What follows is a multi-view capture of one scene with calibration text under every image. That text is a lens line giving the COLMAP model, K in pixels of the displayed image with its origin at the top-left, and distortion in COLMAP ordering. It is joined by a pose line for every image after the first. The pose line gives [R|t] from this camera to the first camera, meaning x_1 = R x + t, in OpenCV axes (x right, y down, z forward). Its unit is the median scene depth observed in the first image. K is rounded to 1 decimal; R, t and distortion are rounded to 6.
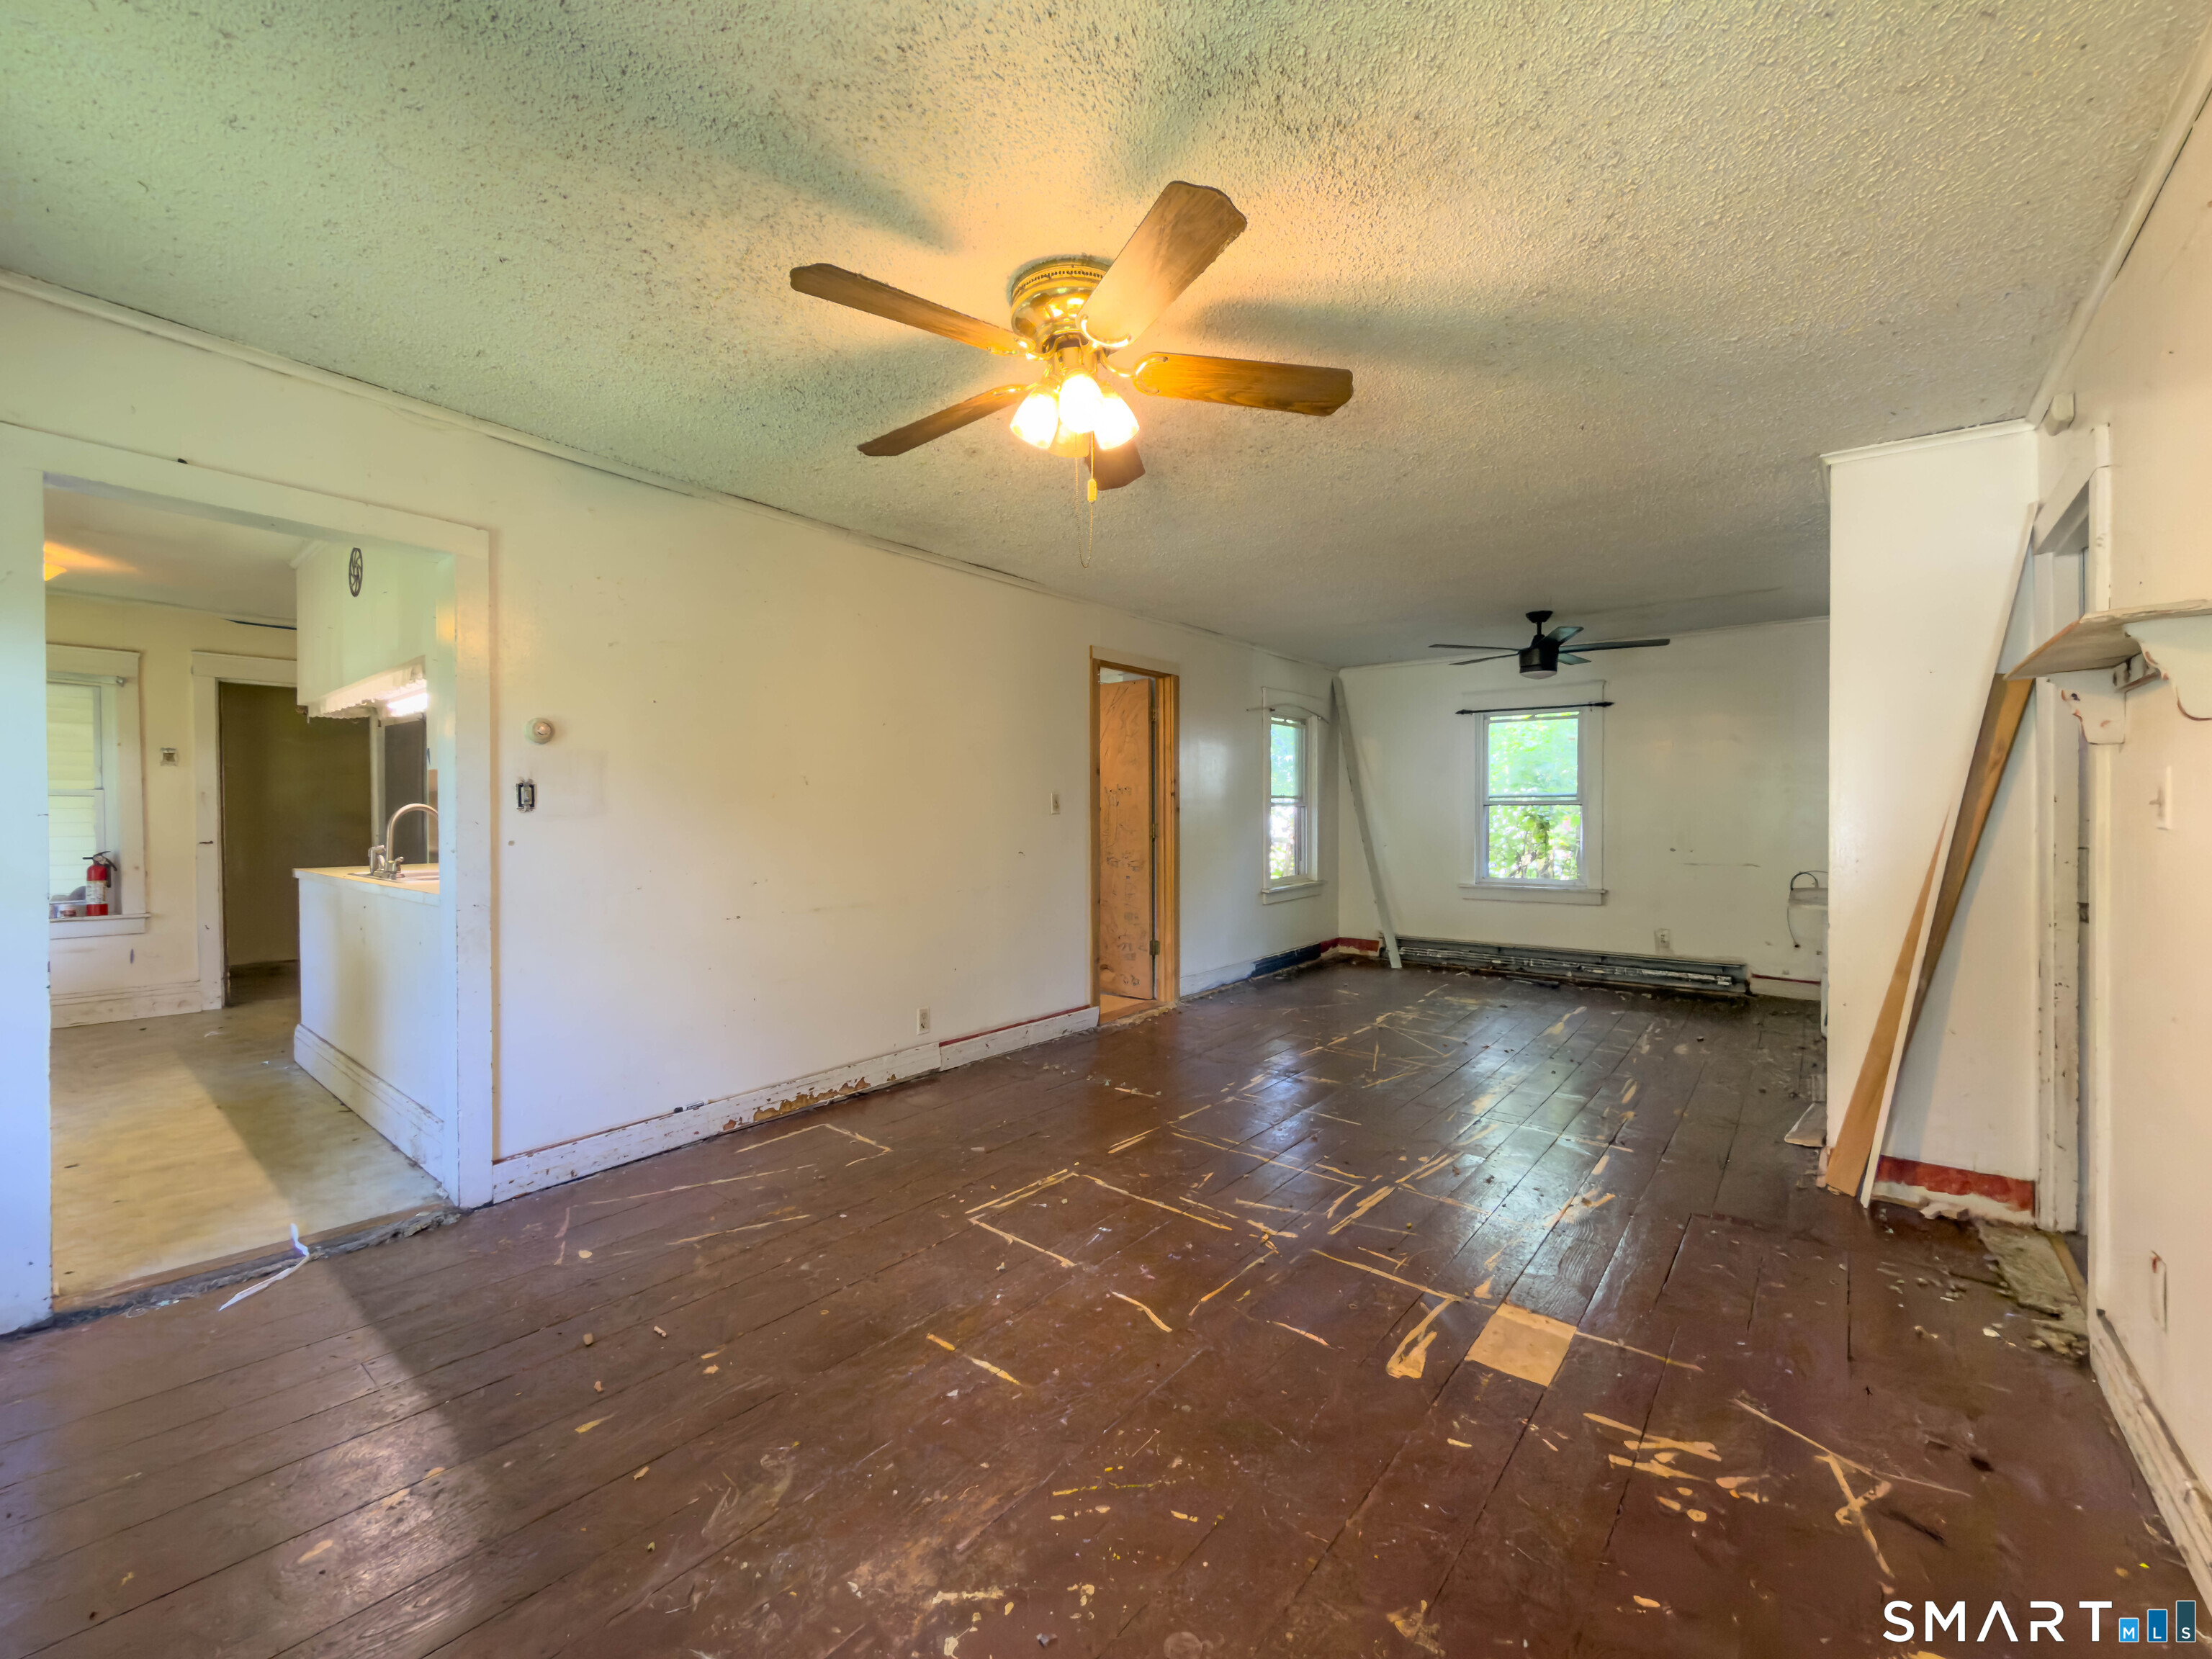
lens RADIAL K [[901.5, 0, 1095.6], [0, 901.5, 829.6], [0, 0, 1]] dist [0.000452, 0.000052]
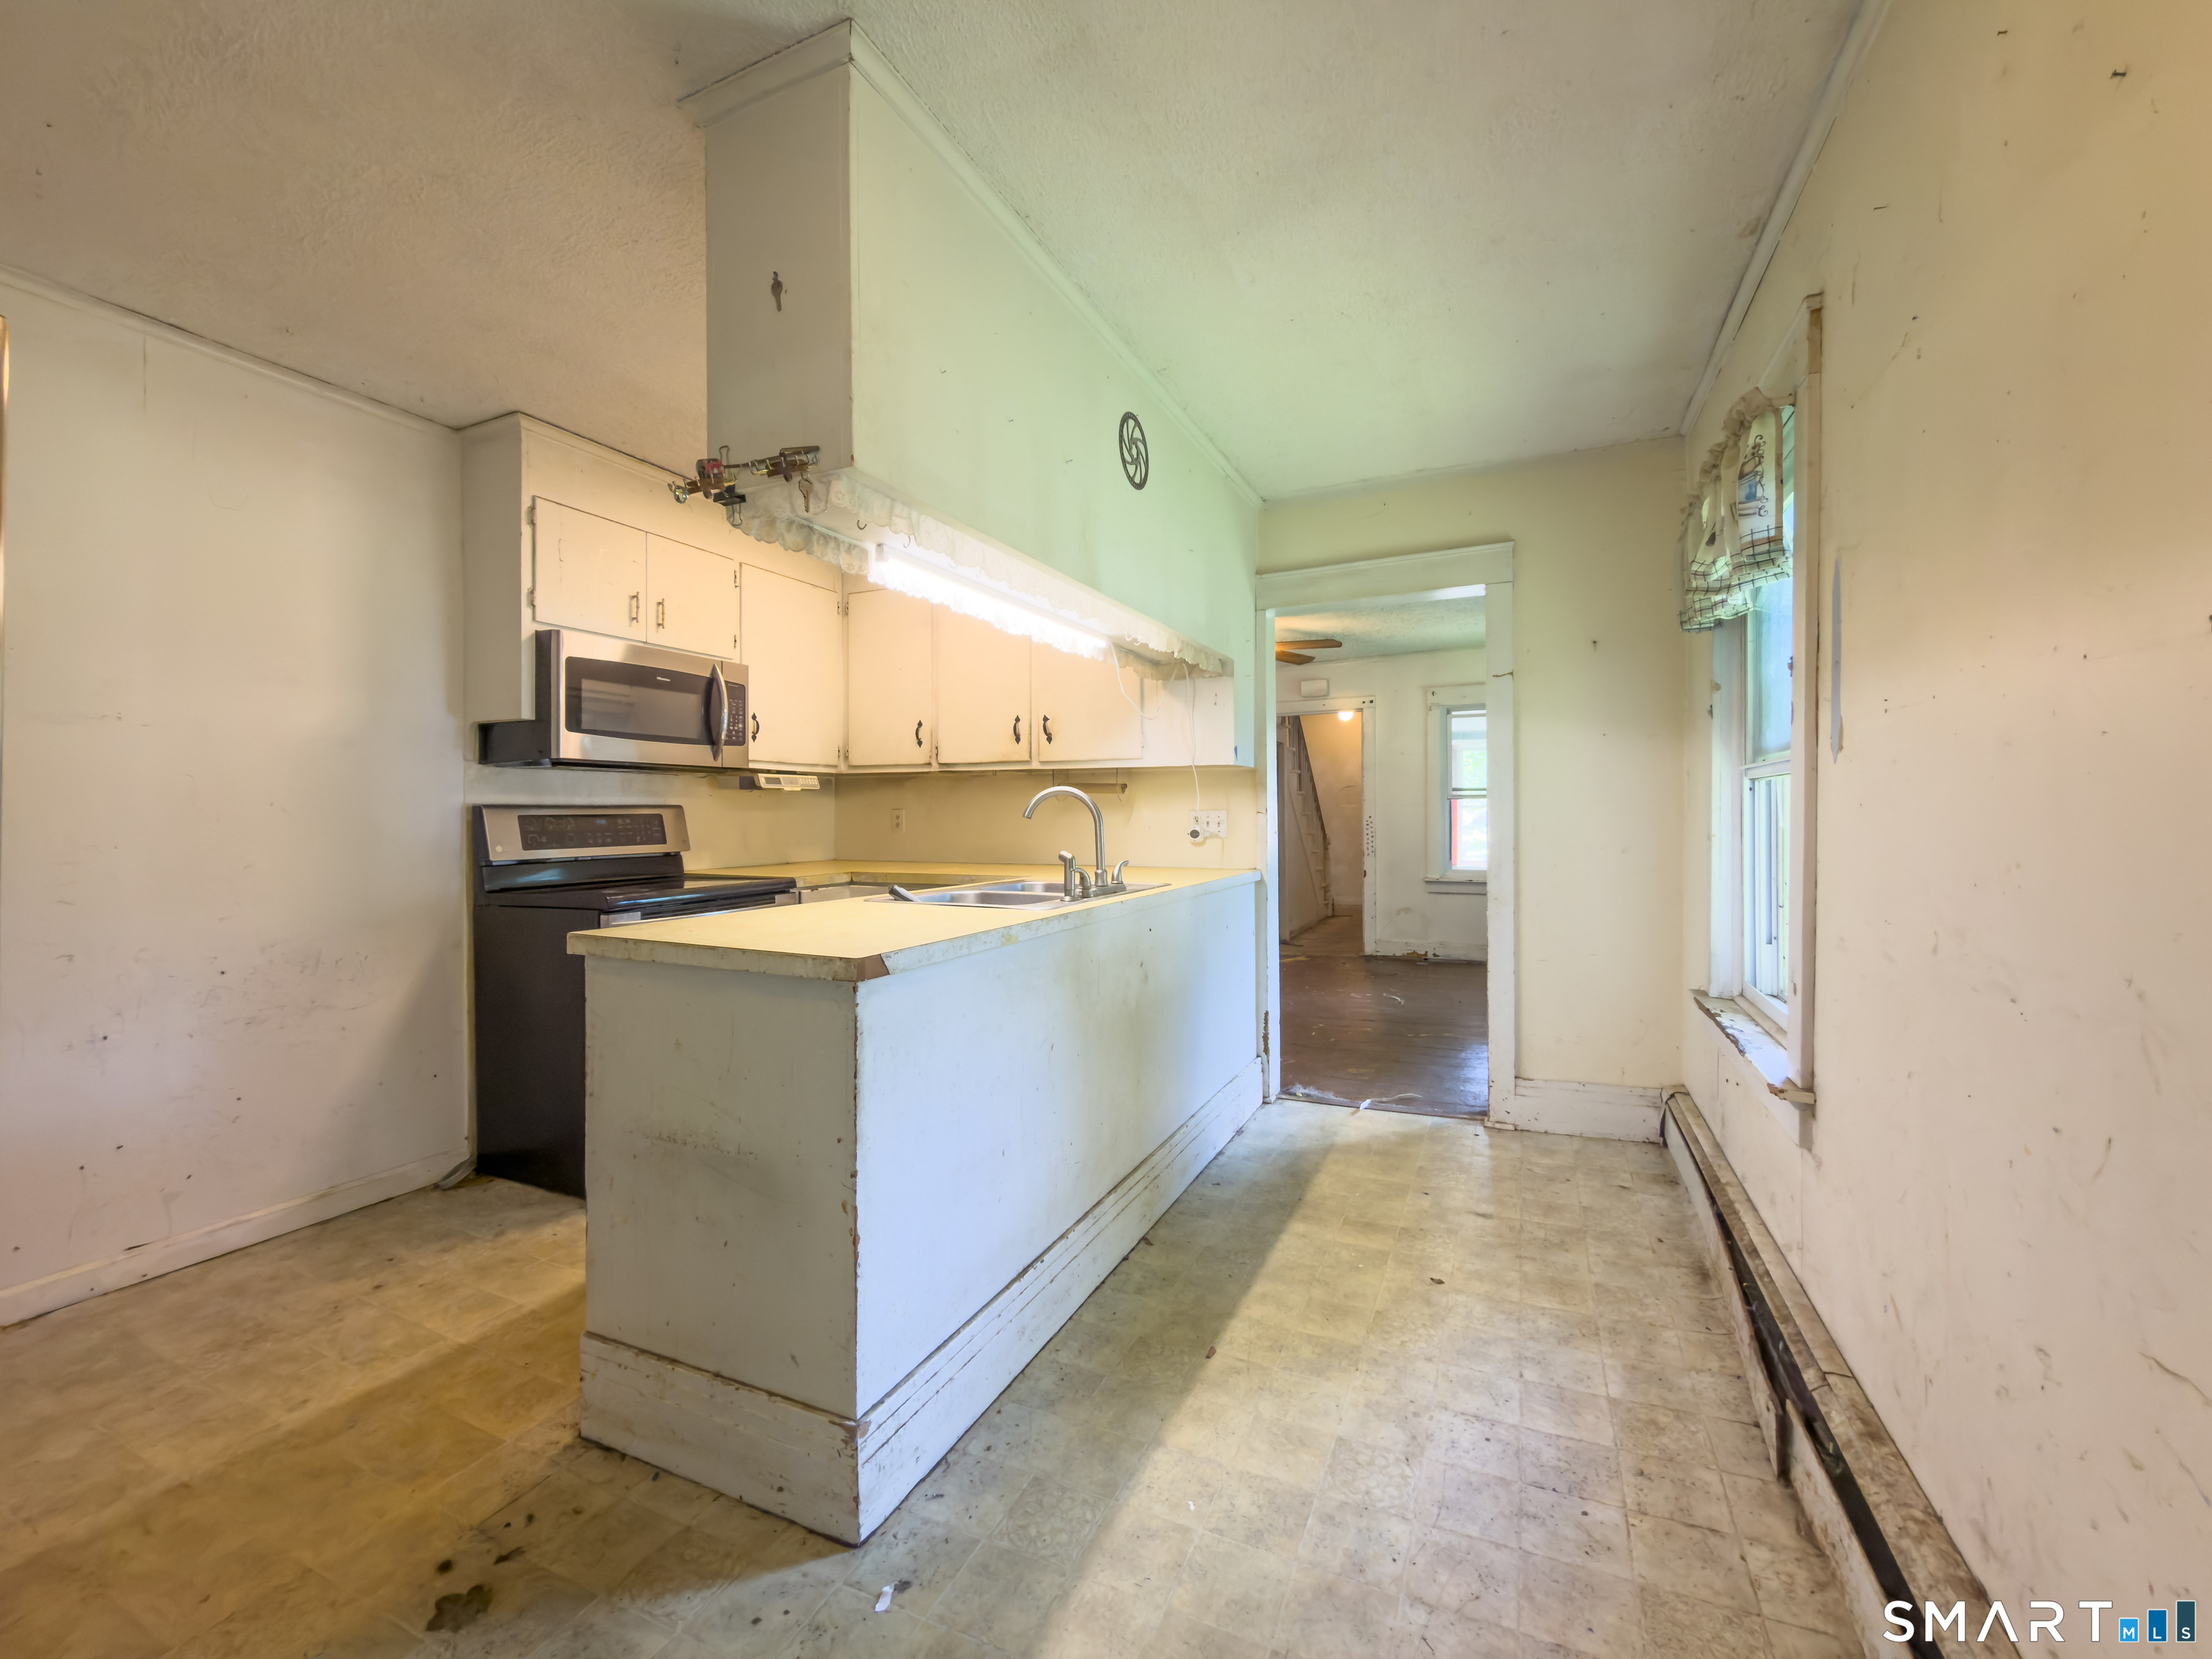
lens RADIAL K [[891.7, 0, 1112.8], [0, 891.7, 794.7], [0, 0, 1]] dist [0.000919, 0.000069]
pose [[-0.253587, 0.020356, 0.967098, -1.745604], [0.013774, 0.999753, -0.017431, -0.010846], [-0.967214, 0.008901, -0.253805, 1.409791]]
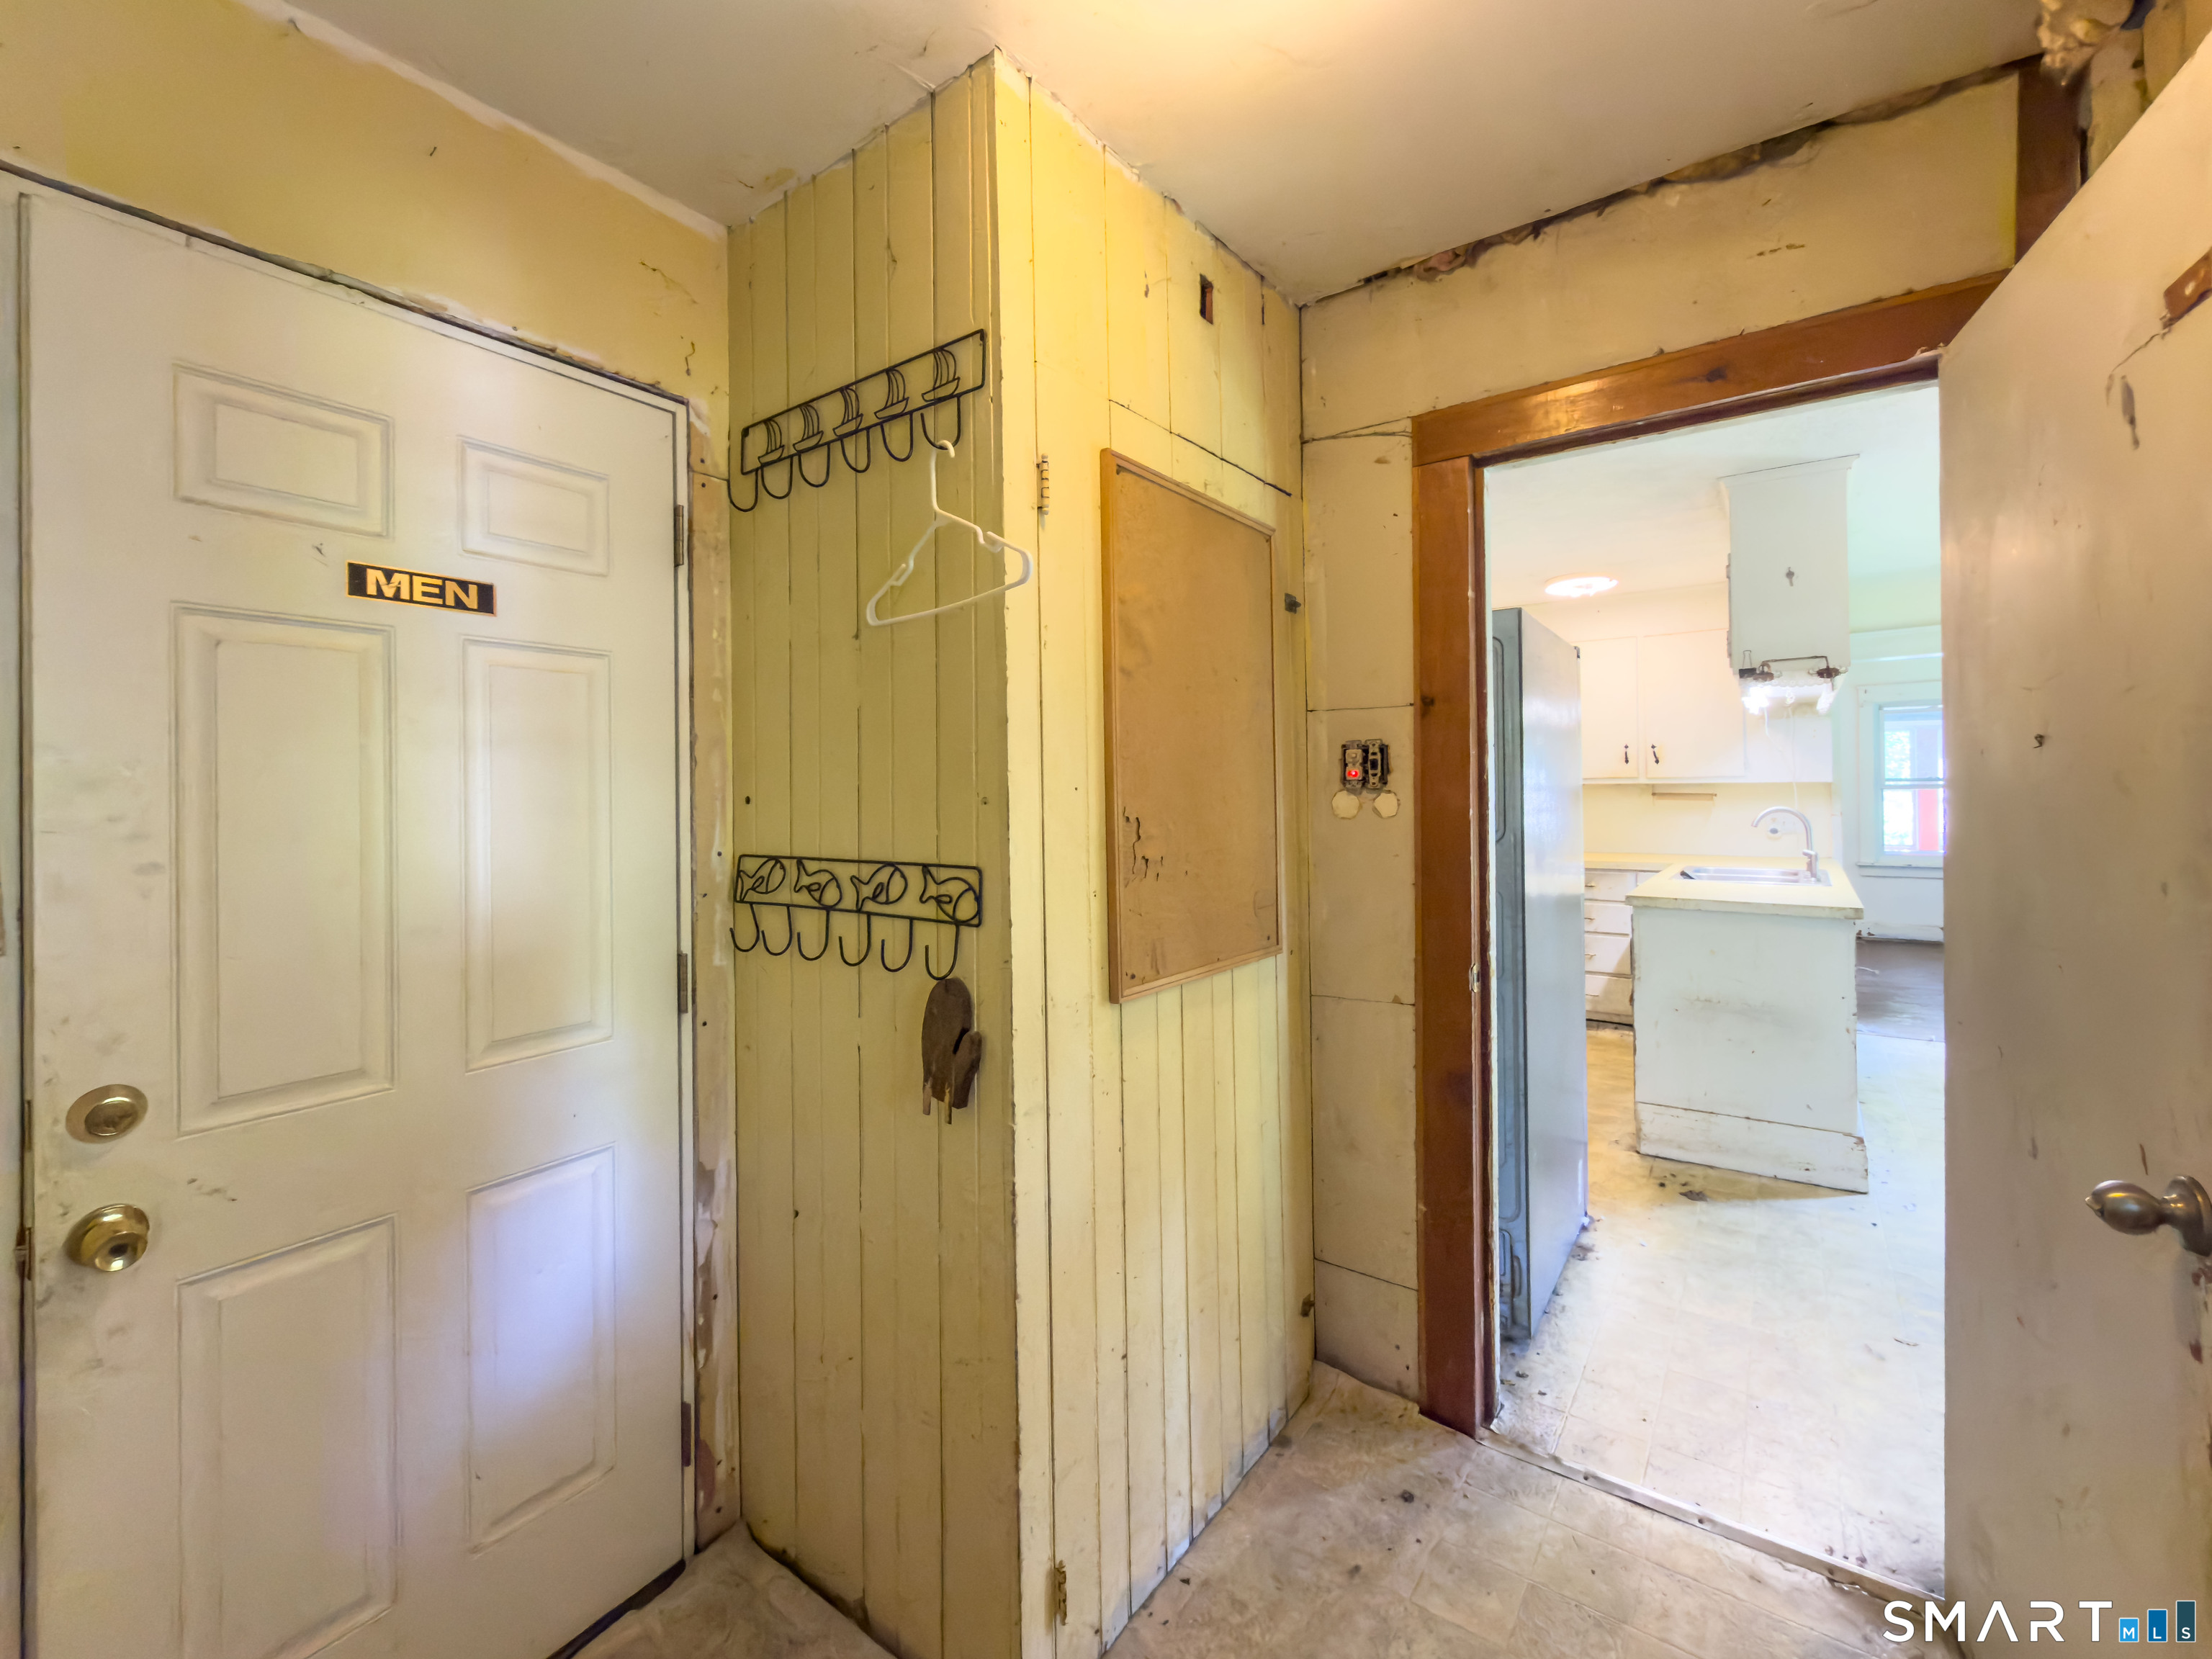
lens RADIAL K [[938.8, 0, 1109.6], [0, 938.8, 775.3], [0, 0, 1]] dist [-0.000085, -0.000024]
pose [[-0.062910, 0.015715, 0.997895, -2.227854], [0.027479, 0.999524, -0.014008, -0.087843], [-0.997641, 0.026540, -0.063312, 2.309830]]
